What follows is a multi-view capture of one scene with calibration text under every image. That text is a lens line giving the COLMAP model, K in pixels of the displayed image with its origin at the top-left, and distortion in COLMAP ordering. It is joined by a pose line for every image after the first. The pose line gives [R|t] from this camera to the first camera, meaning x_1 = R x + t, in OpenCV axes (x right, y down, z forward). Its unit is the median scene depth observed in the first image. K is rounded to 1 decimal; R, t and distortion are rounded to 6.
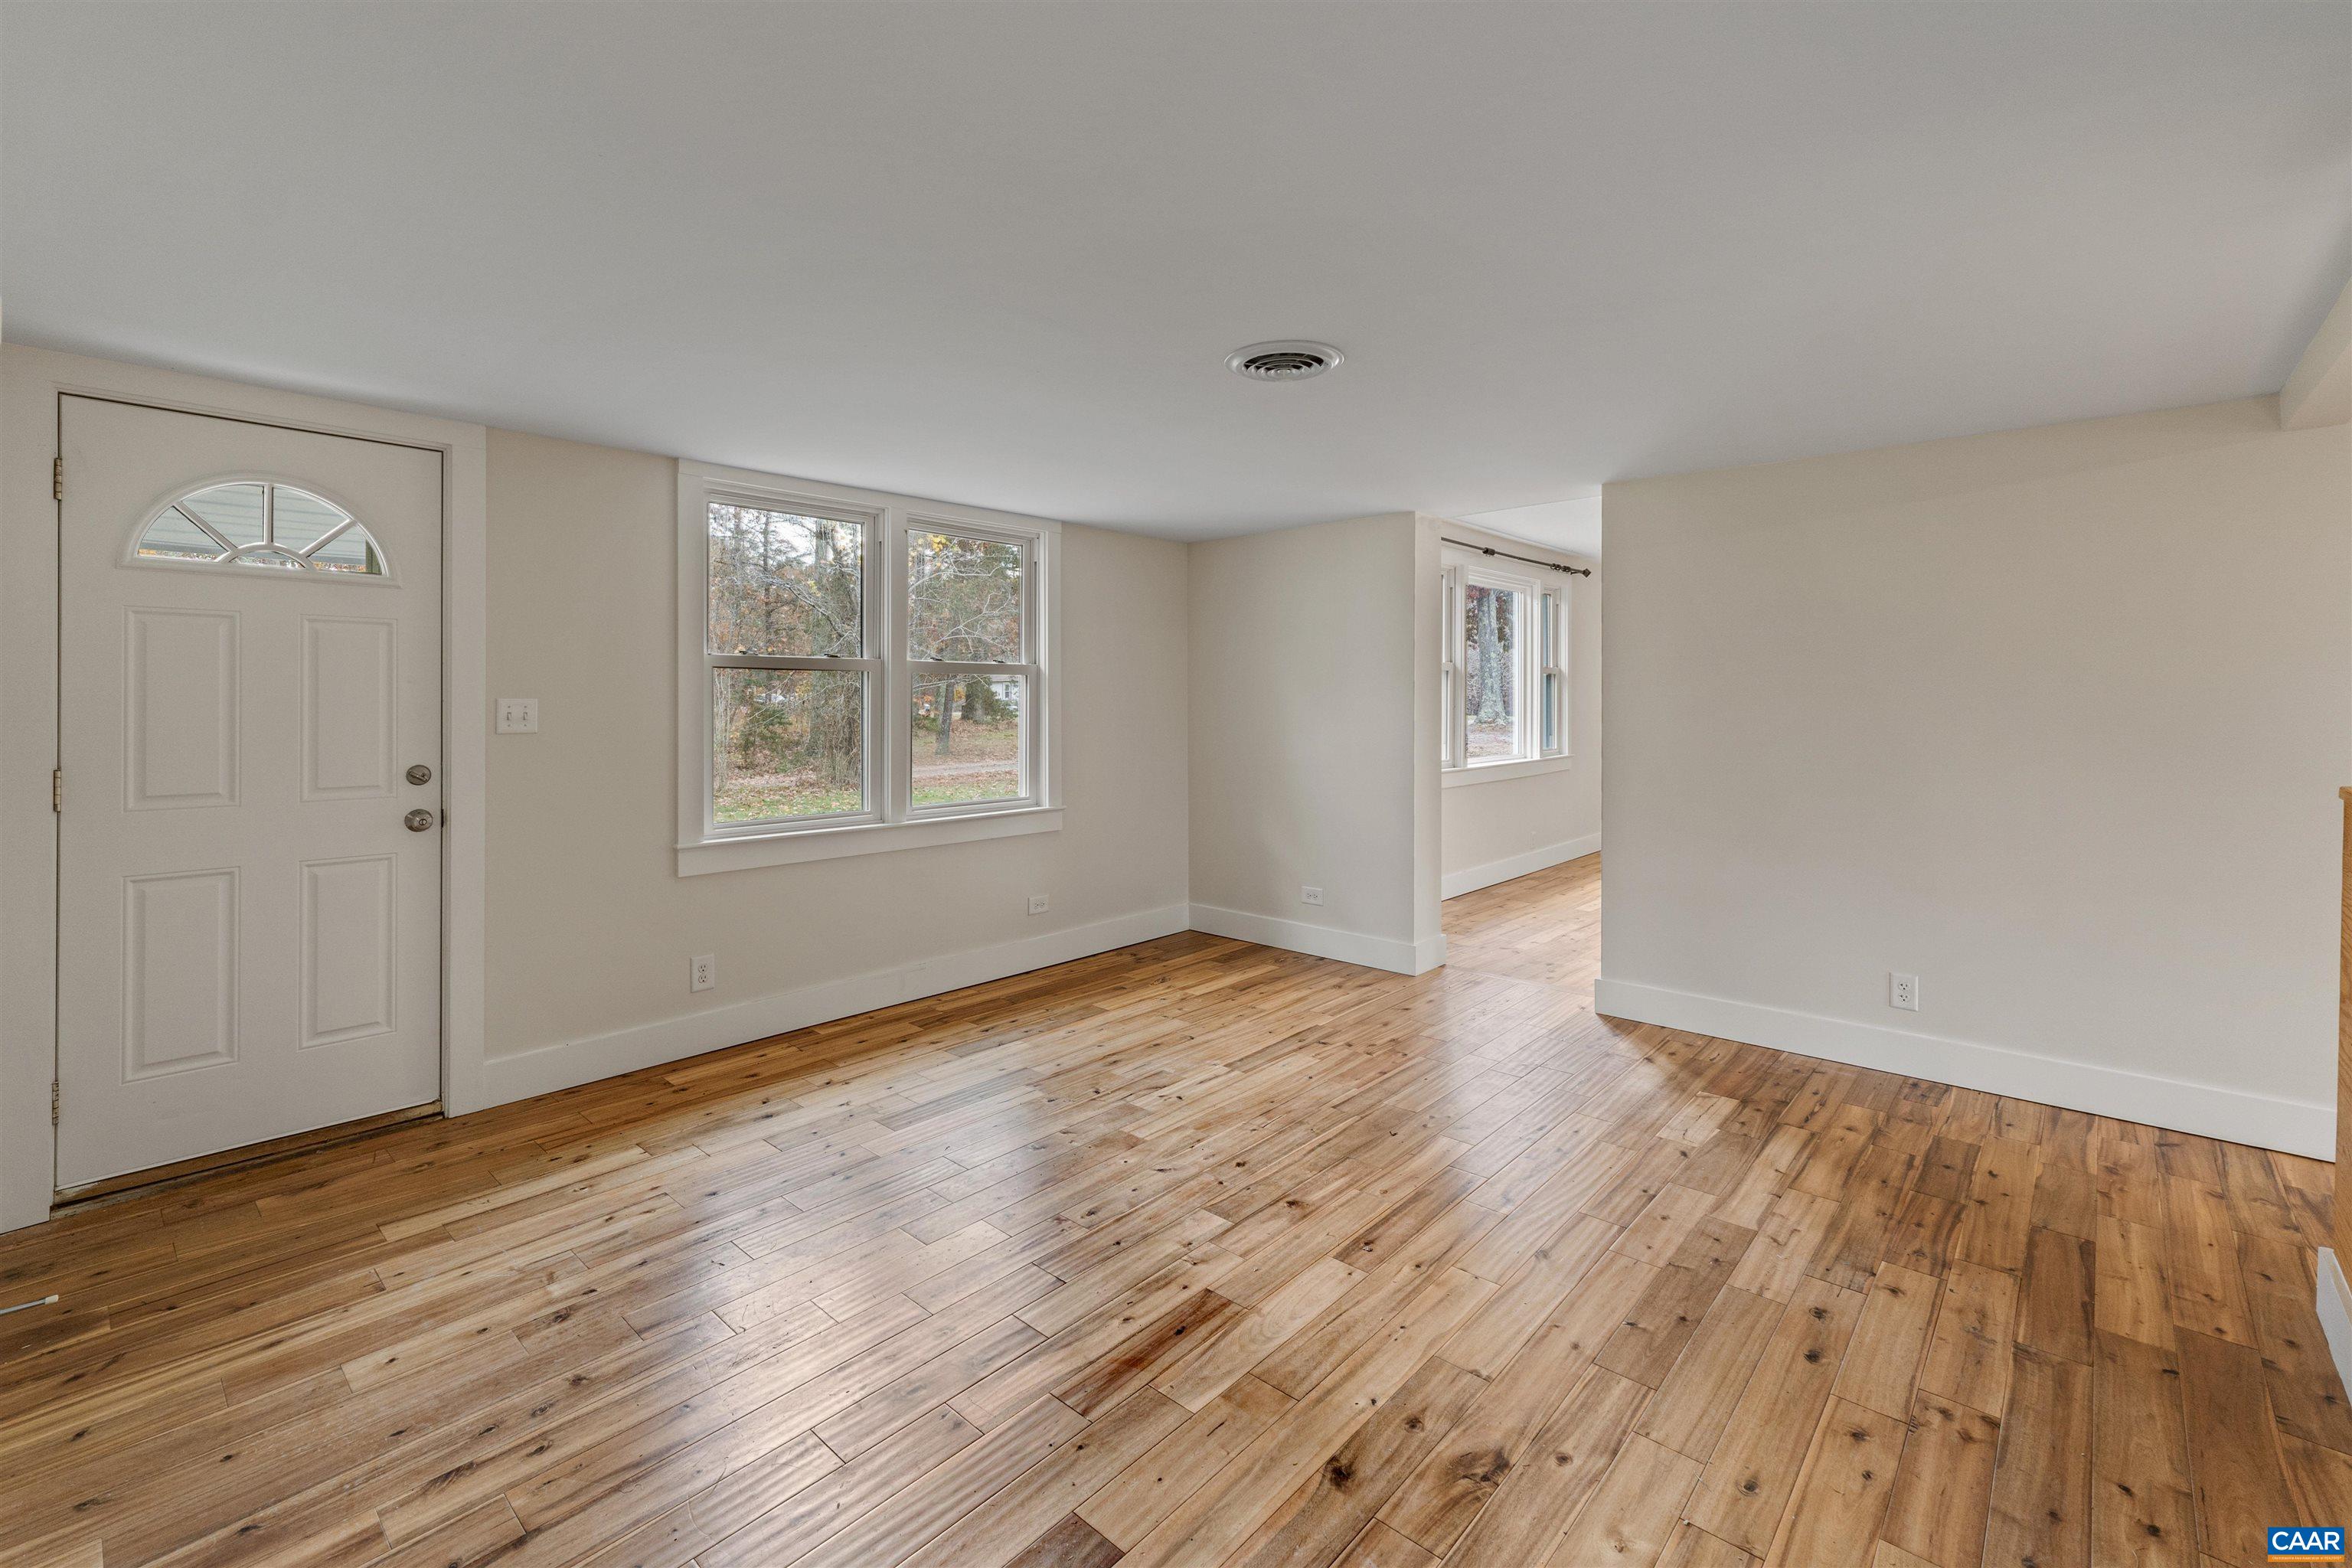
lens RADIAL K [[1027.6, 0, 1170.7], [0, 1027.6, 703.3], [0, 0, 1]] dist [0.001918, 0.000445]
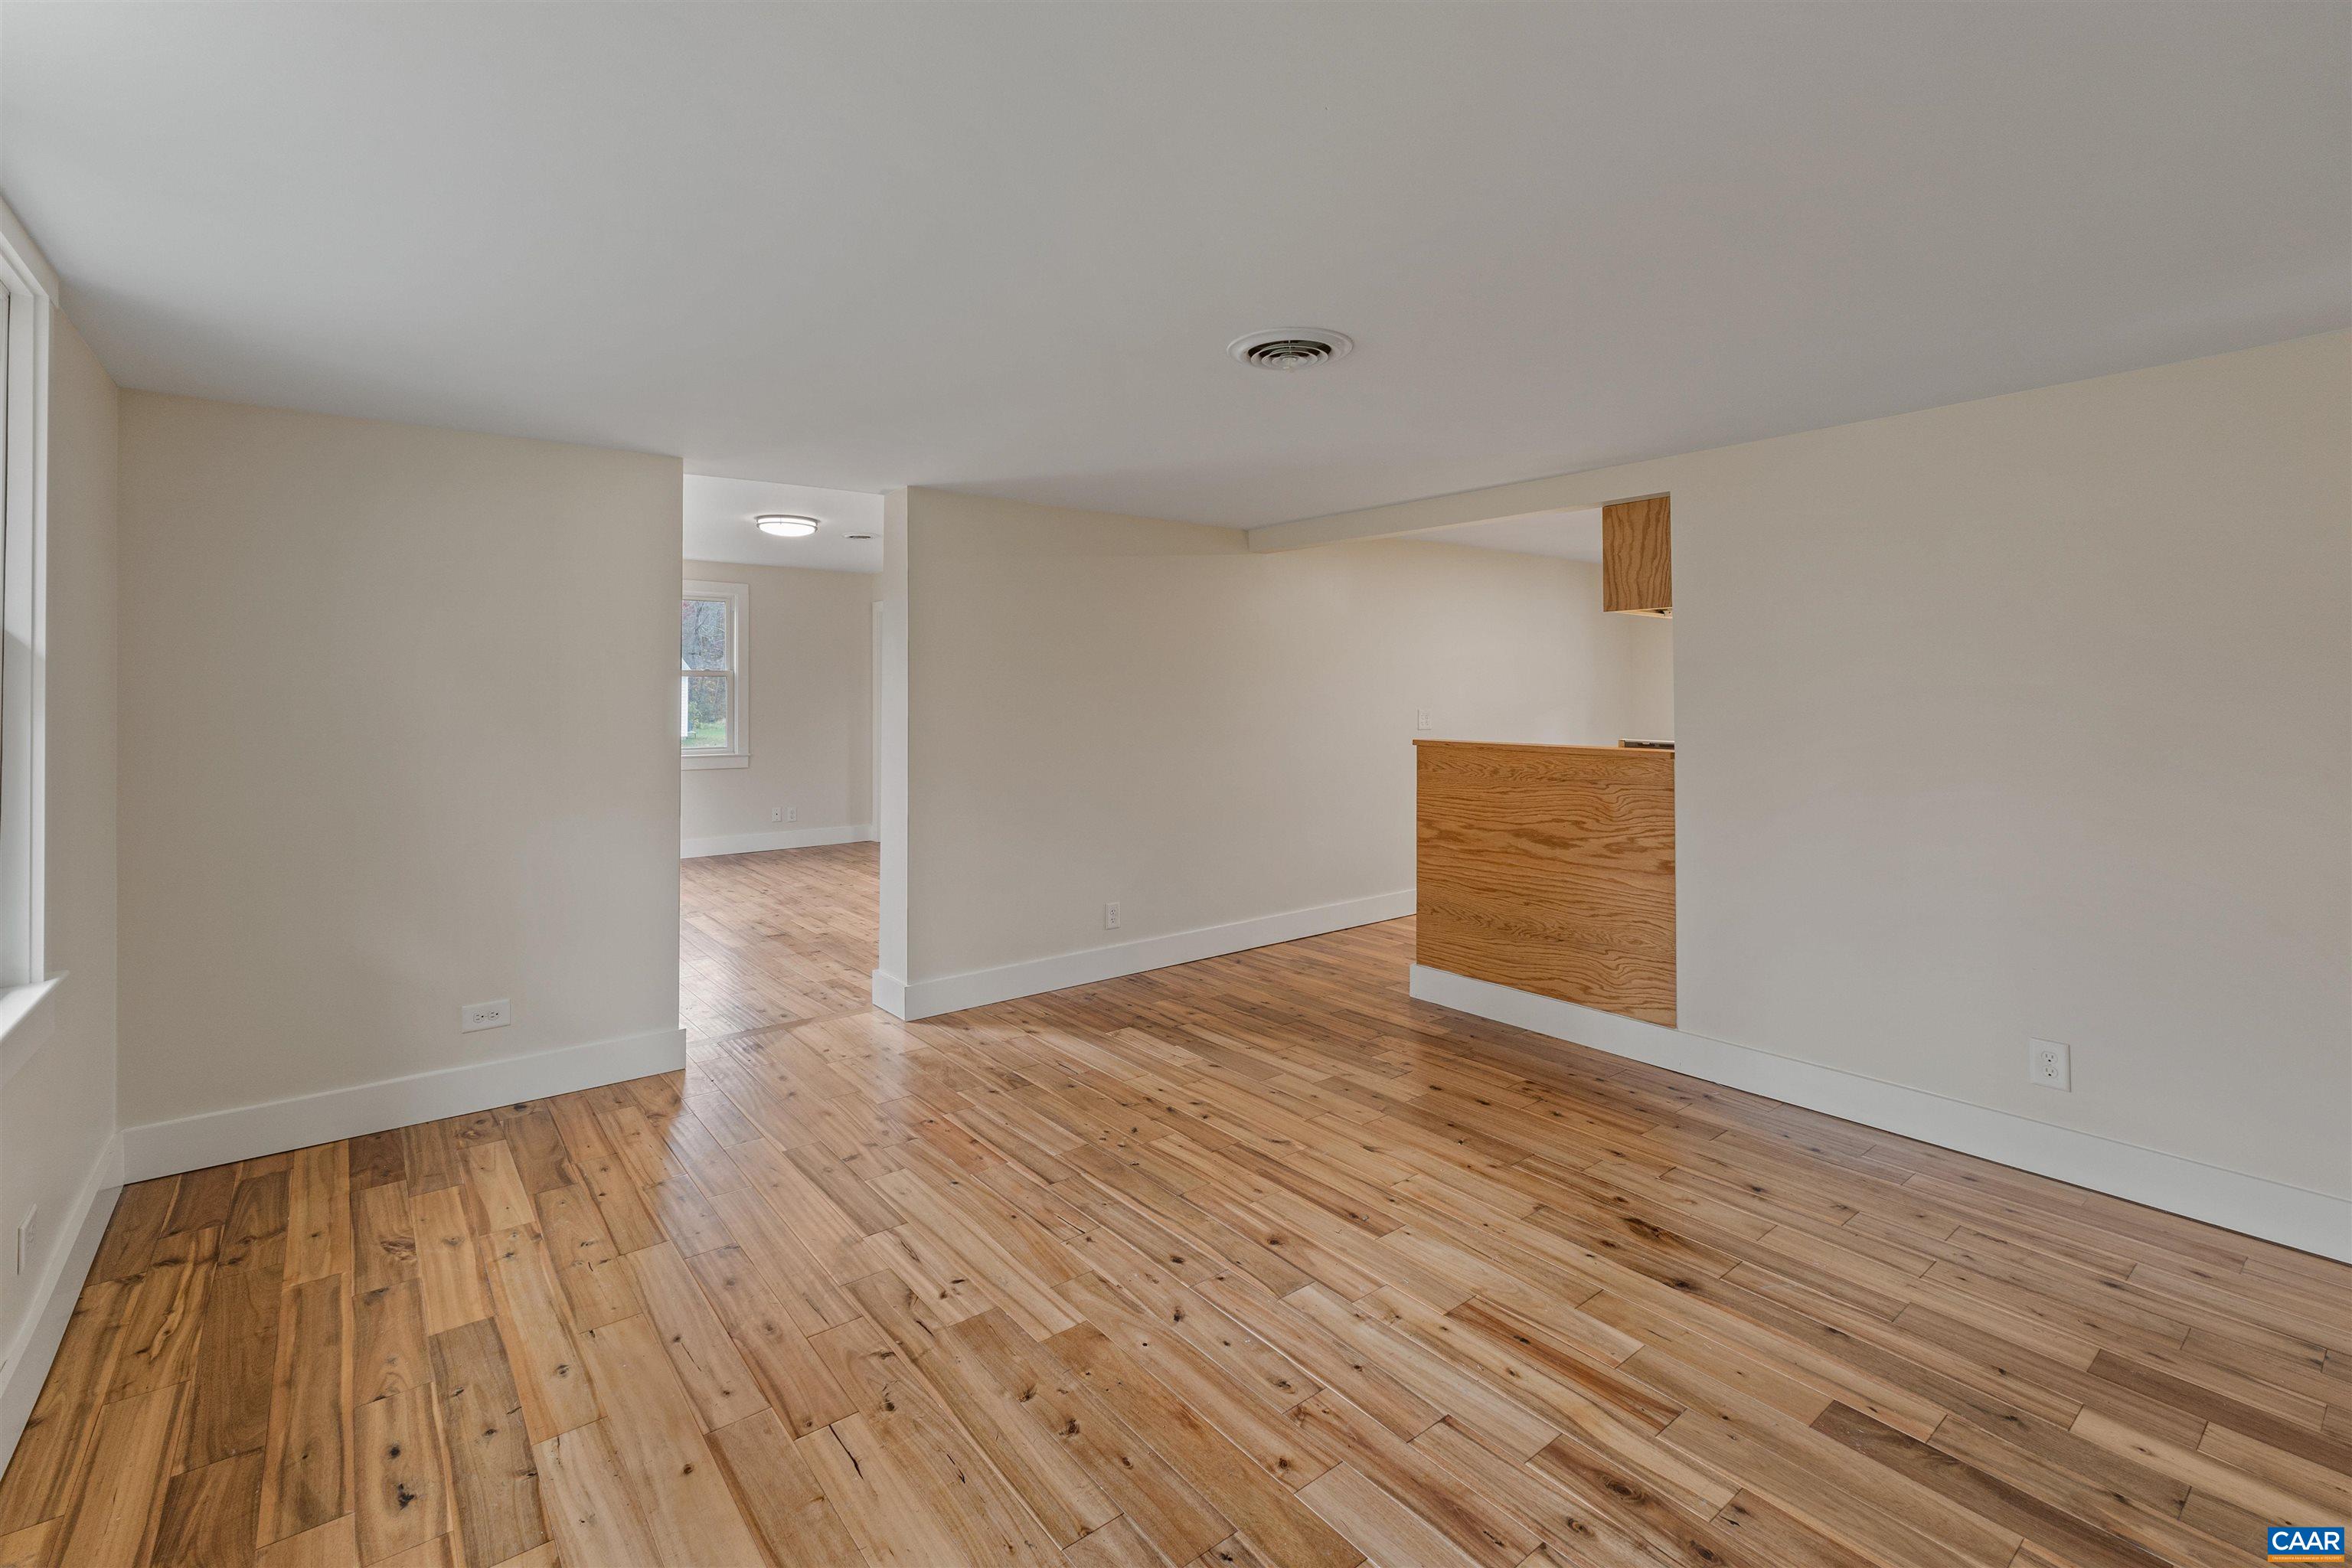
lens RADIAL K [[1035.5, 0, 1181.9], [0, 1035.5, 713.9], [0, 0, 1]] dist [0.000321, 0.000066]
pose [[0.156806, -0.017041, 0.987482, -0.766026], [0.008214, 0.999839, 0.015949, -0.006390], [-0.987595, 0.005610, 0.156920, 0.880077]]
